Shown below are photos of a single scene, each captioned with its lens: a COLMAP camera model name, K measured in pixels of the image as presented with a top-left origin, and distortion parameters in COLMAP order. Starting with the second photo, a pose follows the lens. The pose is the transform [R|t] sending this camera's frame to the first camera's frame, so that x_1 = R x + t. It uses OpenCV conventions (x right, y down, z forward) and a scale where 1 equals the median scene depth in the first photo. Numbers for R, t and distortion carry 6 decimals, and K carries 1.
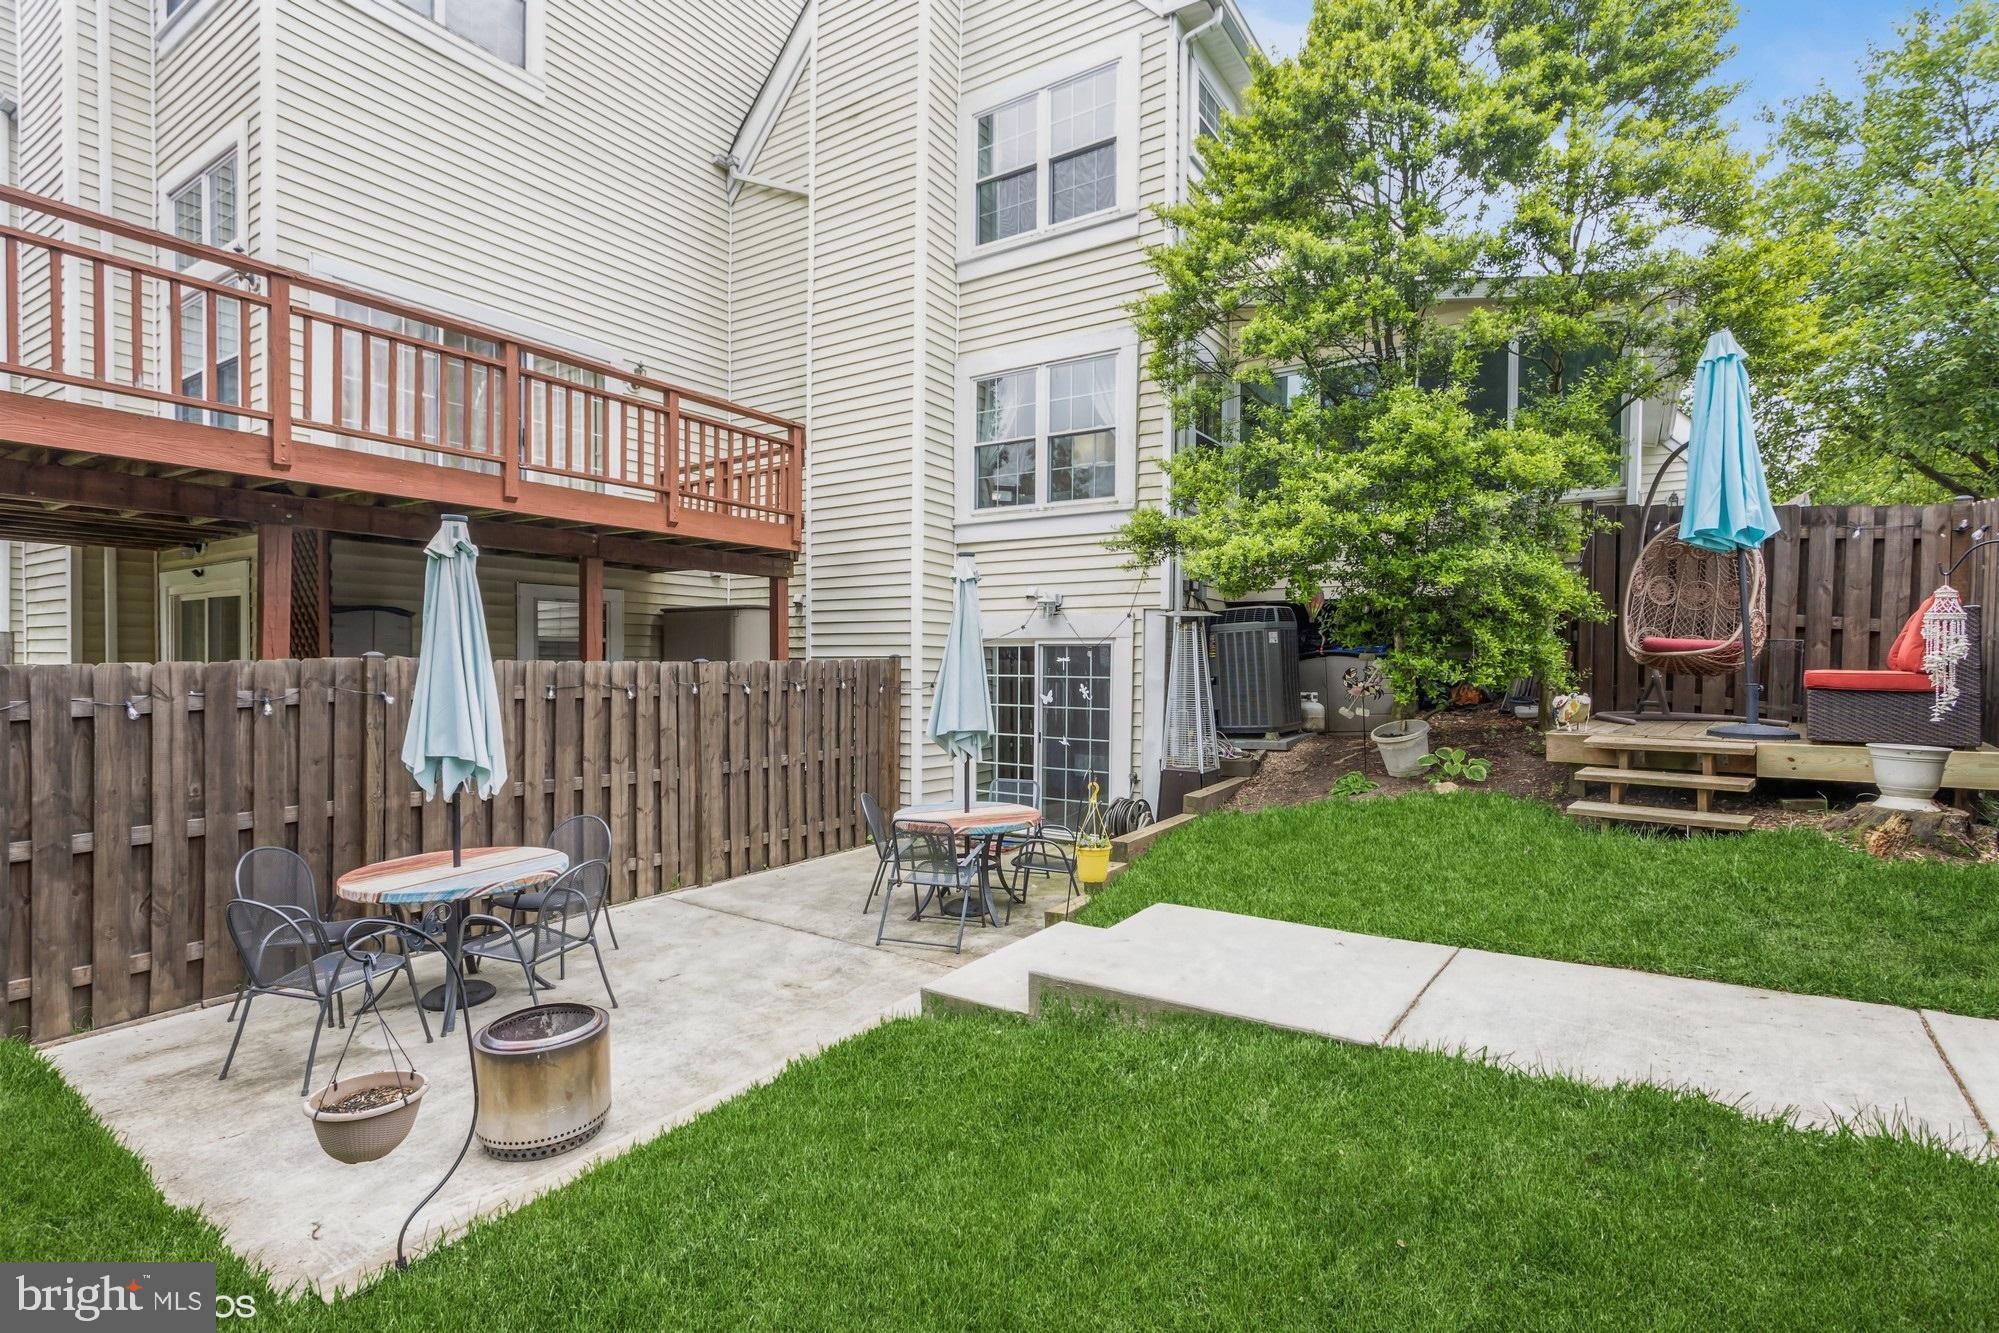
lens RADIAL K [[955.3, 0, 1001.5], [0, 955.3, 671.6], [0, 0, 1]] dist [0.002158, 0.000682]
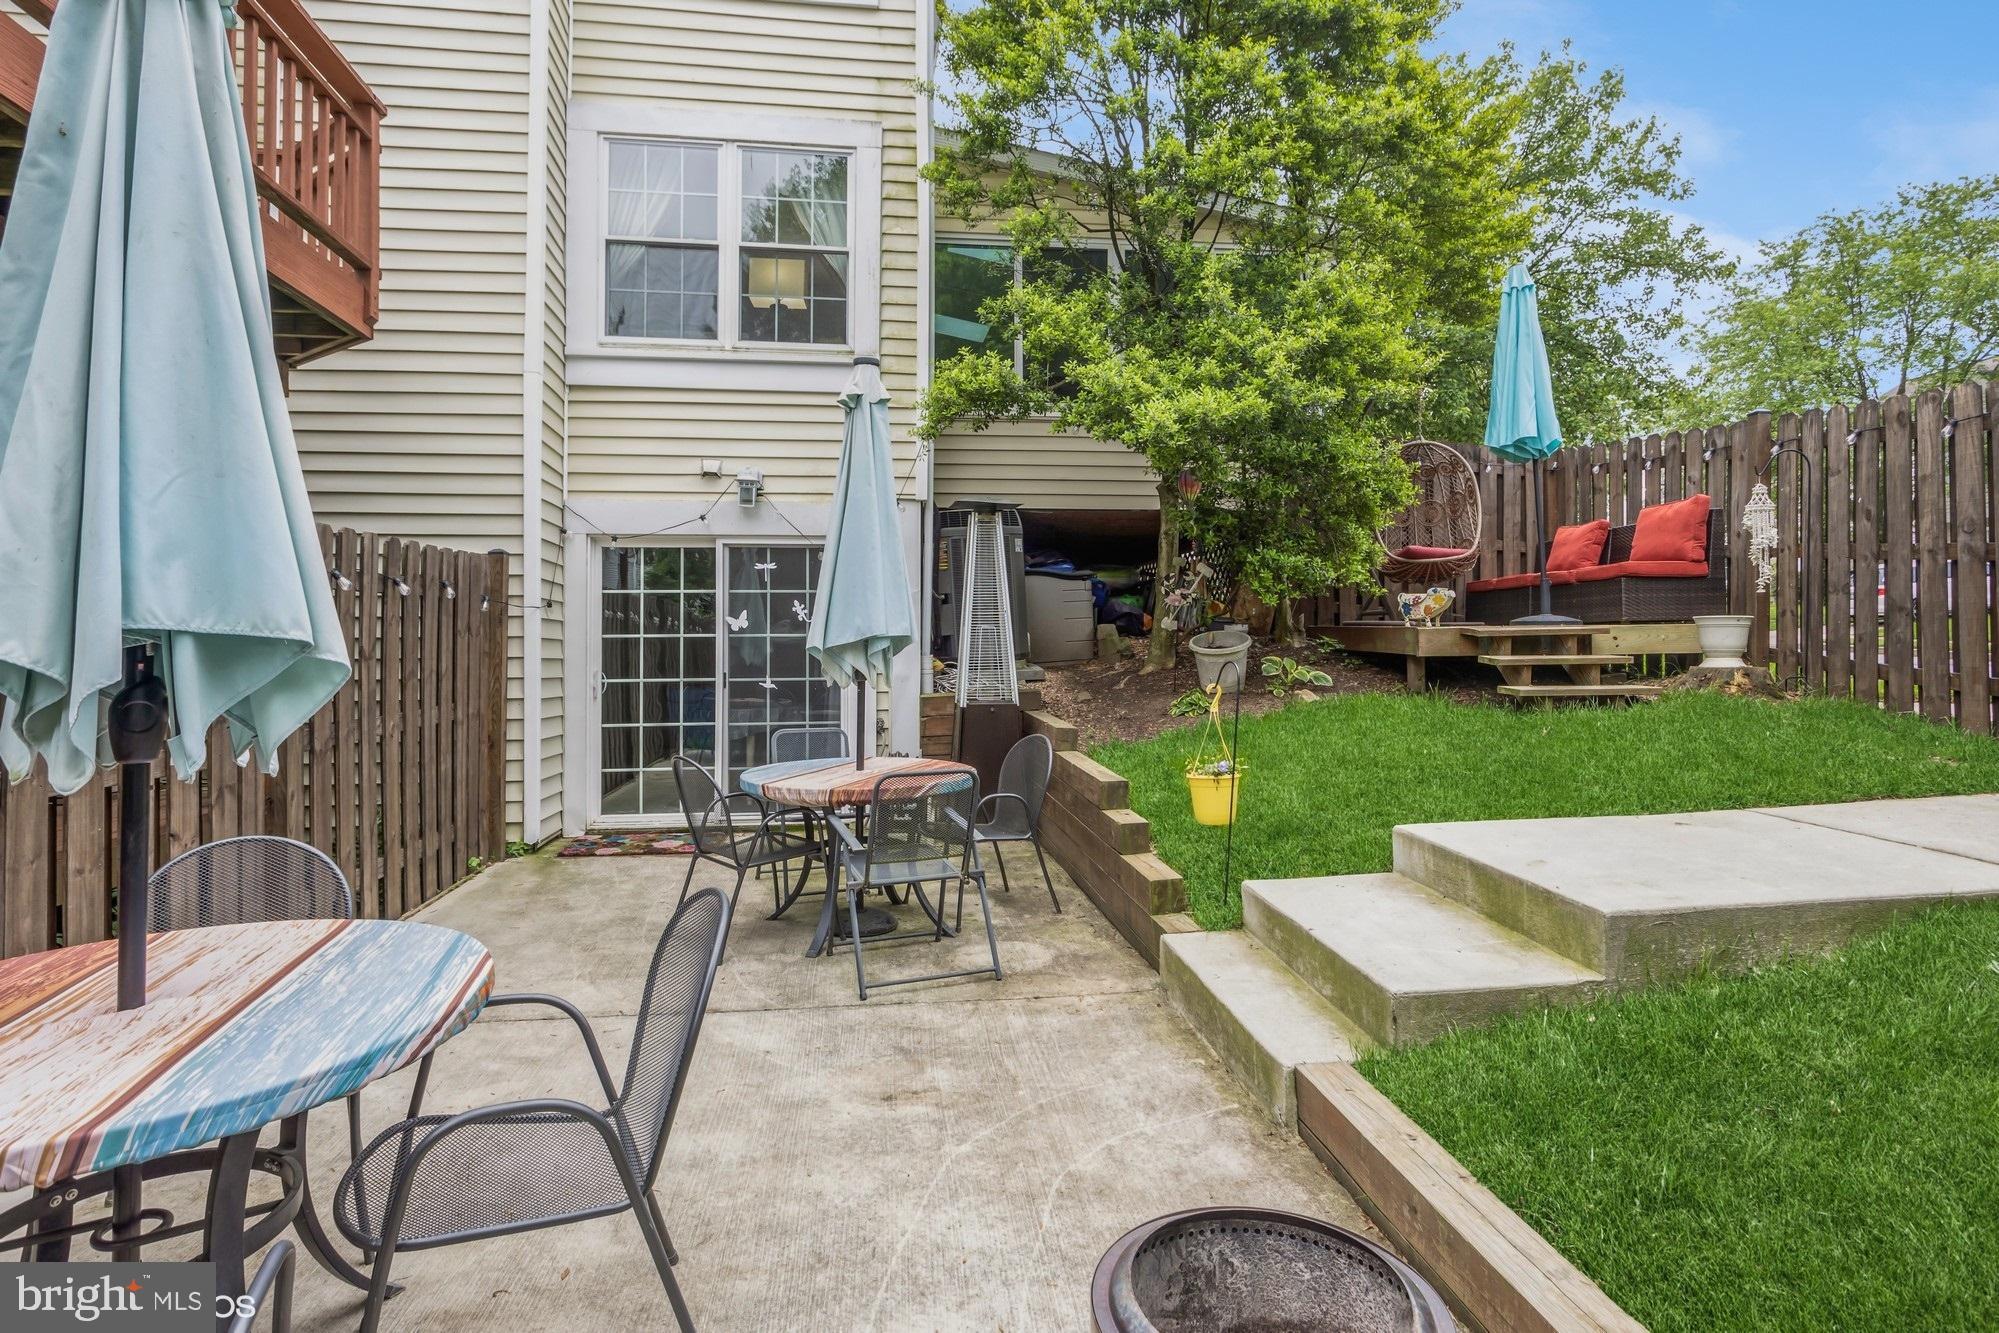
lens RADIAL K [[1059.9, 0, 937.4], [0, 1059.9, 635.2], [0, 0, 1]] dist [0.001819, 0.001328]
pose [[0.753621, 0.000736, 0.657309, -0.351713], [0.018711, 0.999570, -0.022571, 0.057824], [-0.657043, 0.029309, 0.753283, 0.335363]]
